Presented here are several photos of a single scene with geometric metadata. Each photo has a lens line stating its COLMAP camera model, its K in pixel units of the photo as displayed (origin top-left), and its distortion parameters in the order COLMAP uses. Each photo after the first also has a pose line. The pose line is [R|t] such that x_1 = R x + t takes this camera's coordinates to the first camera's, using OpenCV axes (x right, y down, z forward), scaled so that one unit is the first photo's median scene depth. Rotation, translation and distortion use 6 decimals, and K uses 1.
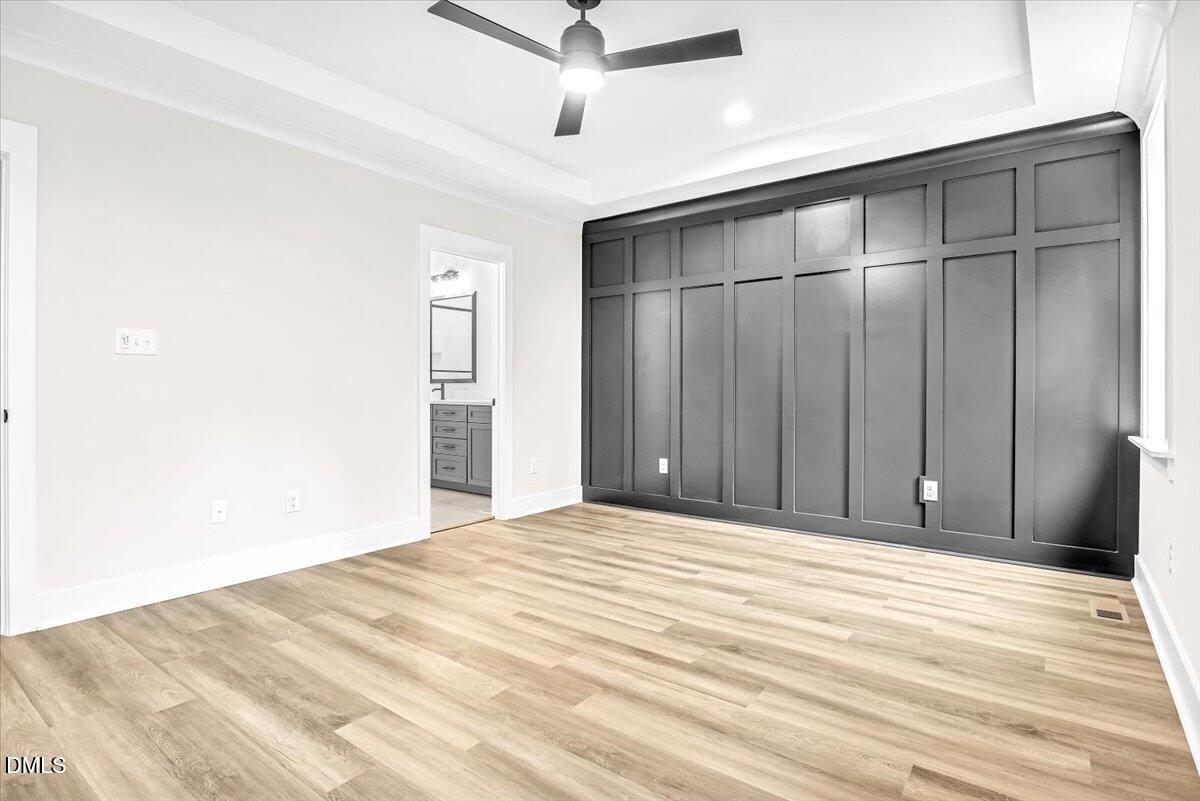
lens RADIAL K [[605.5, 0, 601.6], [0, 605.5, 385.8], [0, 0, 1]] dist [-0.009481, -0.000567]
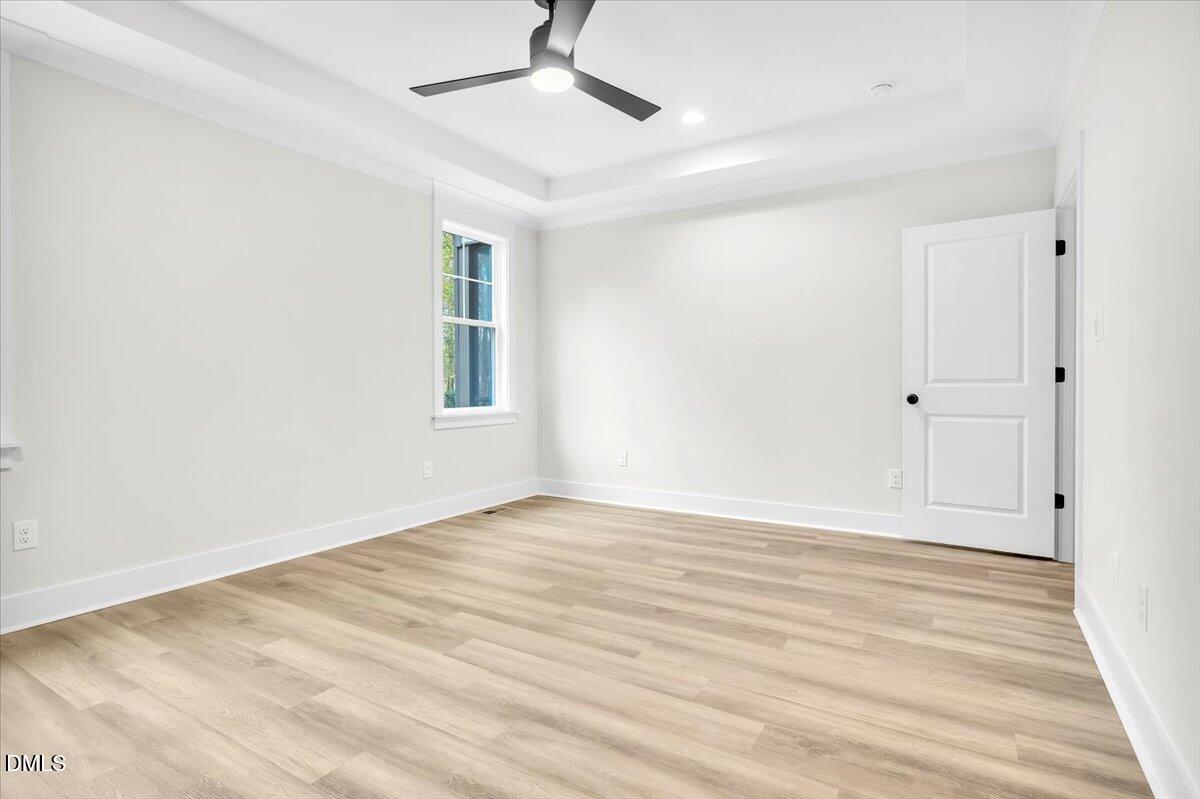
lens RADIAL K [[612.9, 0, 604.6], [0, 612.9, 387.1], [0, 0, 1]] dist [-0.004832, -0.000453]
pose [[-0.994899, 0.001488, -0.100862, -0.010240], [0.000941, 0.999985, 0.005468, 0.005051], [0.100869, 0.005345, -0.994885, 1.569286]]
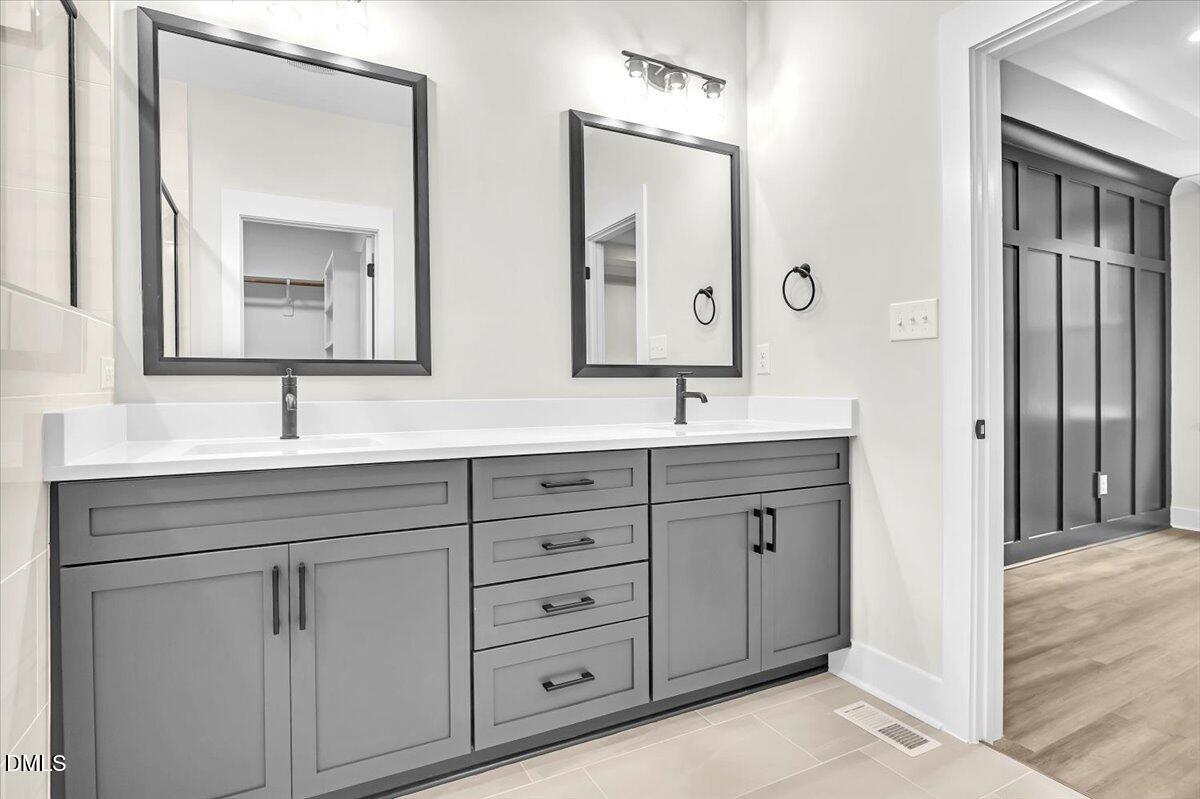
lens RADIAL K [[612.9, 0, 604.6], [0, 612.9, 387.1], [0, 0, 1]] dist [-0.004832, -0.000453]
pose [[0.413064, 0.000195, 0.910702, -0.914699], [0.005725, 0.999980, -0.002811, 0.003997], [-0.910684, 0.006375, 0.413055, 1.601724]]
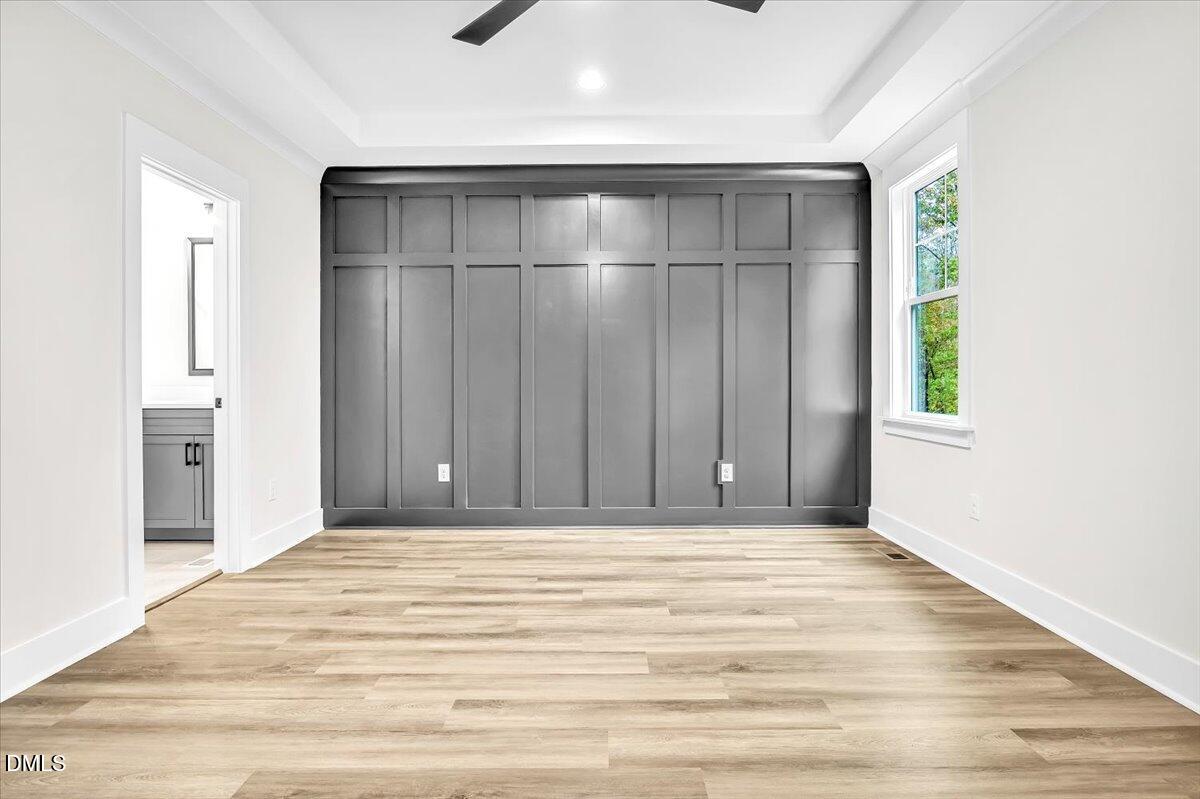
lens RADIAL K [[605.5, 0, 601.6], [0, 605.5, 384.8], [0, 0, 1]] dist [-0.009481, -0.000567]
pose [[0.801709, -0.007734, 0.597665, -0.357920], [0.002834, 0.999954, 0.009138, 0.002345], [-0.597708, -0.005632, 0.801694, 0.296322]]
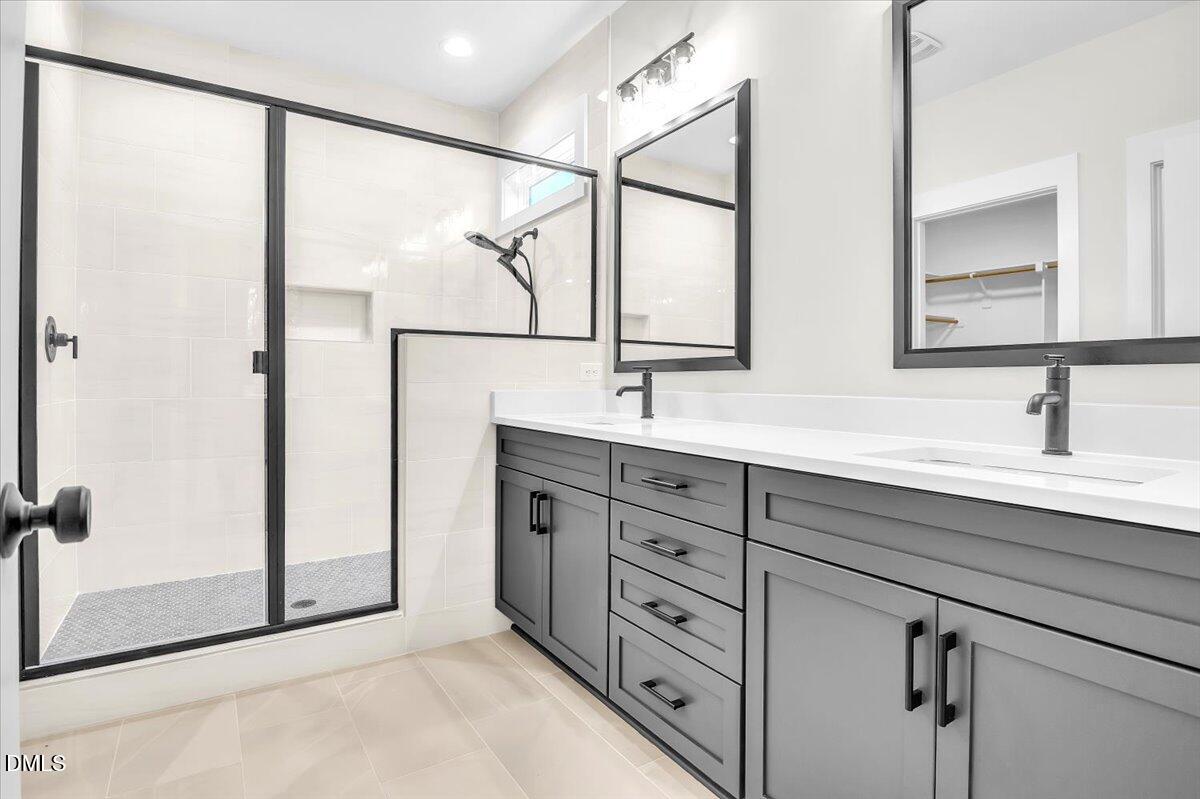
lens RADIAL K [[615.1, 0, 601.8], [0, 615.1, 376.1], [0, 0, 1]] dist [-0.012888, -0.000246]
pose [[0.941961, 0.001243, -0.335721, -0.349810], [-0.003151, 0.999982, -0.005137, 0.000132], [0.335708, 0.005897, 0.941948, 1.366418]]
